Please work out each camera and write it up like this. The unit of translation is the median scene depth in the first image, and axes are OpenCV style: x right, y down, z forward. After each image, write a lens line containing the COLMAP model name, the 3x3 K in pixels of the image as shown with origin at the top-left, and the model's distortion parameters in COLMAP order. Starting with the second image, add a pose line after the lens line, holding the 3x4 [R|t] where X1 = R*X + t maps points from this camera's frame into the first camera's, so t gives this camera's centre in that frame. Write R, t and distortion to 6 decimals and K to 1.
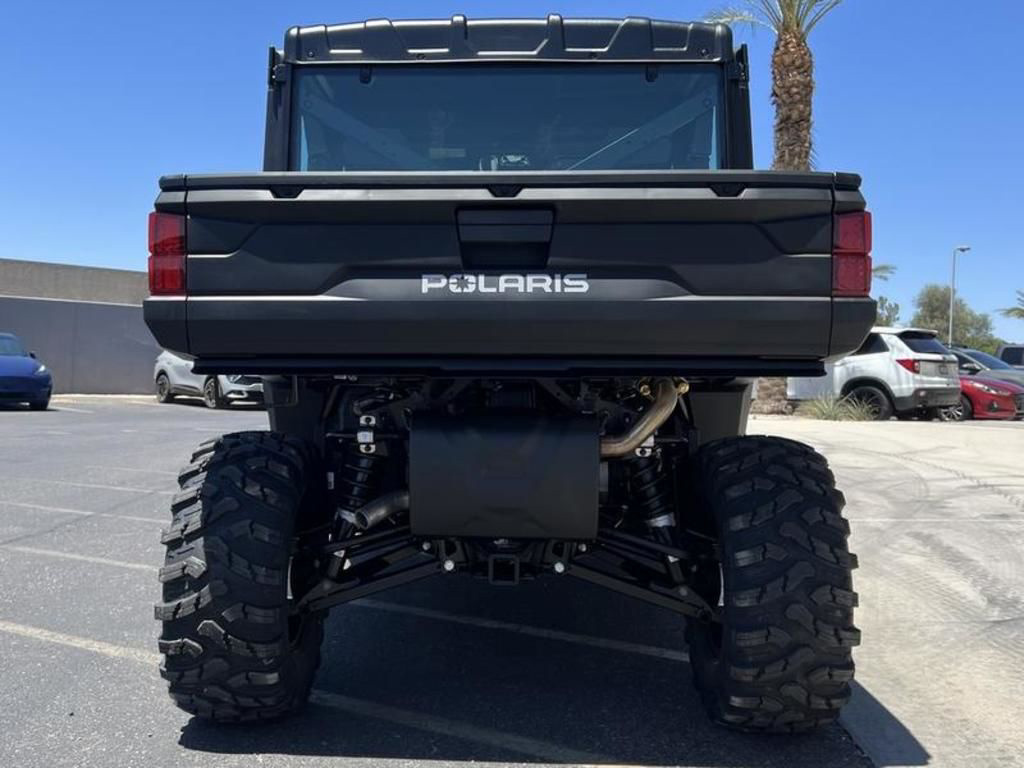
lens RADIAL K [[1093.8, 0, 511.5], [0, 1093.8, 411.9], [0, 0, 1]] dist [0.010486, 0.000439]
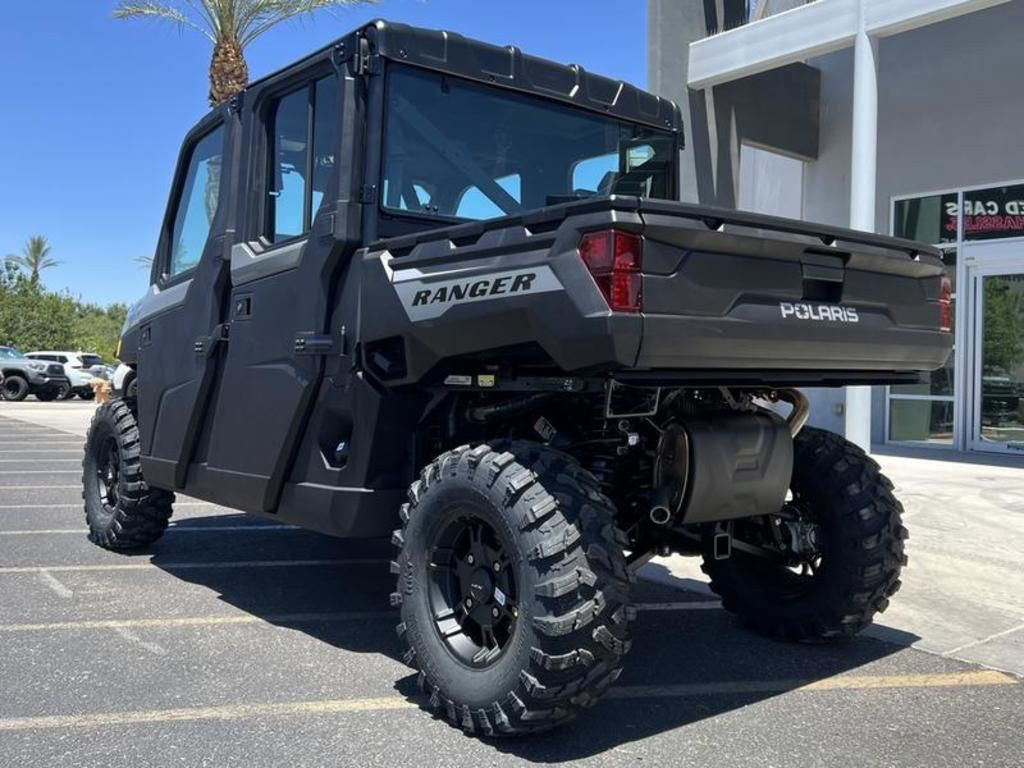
lens RADIAL K [[1049.5, 0, 512.0], [0, 1049.5, 384.0], [0, 0, 1]] dist [0.007523, 0.003025]
pose [[0.709900, -0.009912, 0.704233, -1.020076], [0.017368, 0.999843, -0.003435, -0.033709], [-0.704088, 0.014670, 0.709961, 0.356833]]
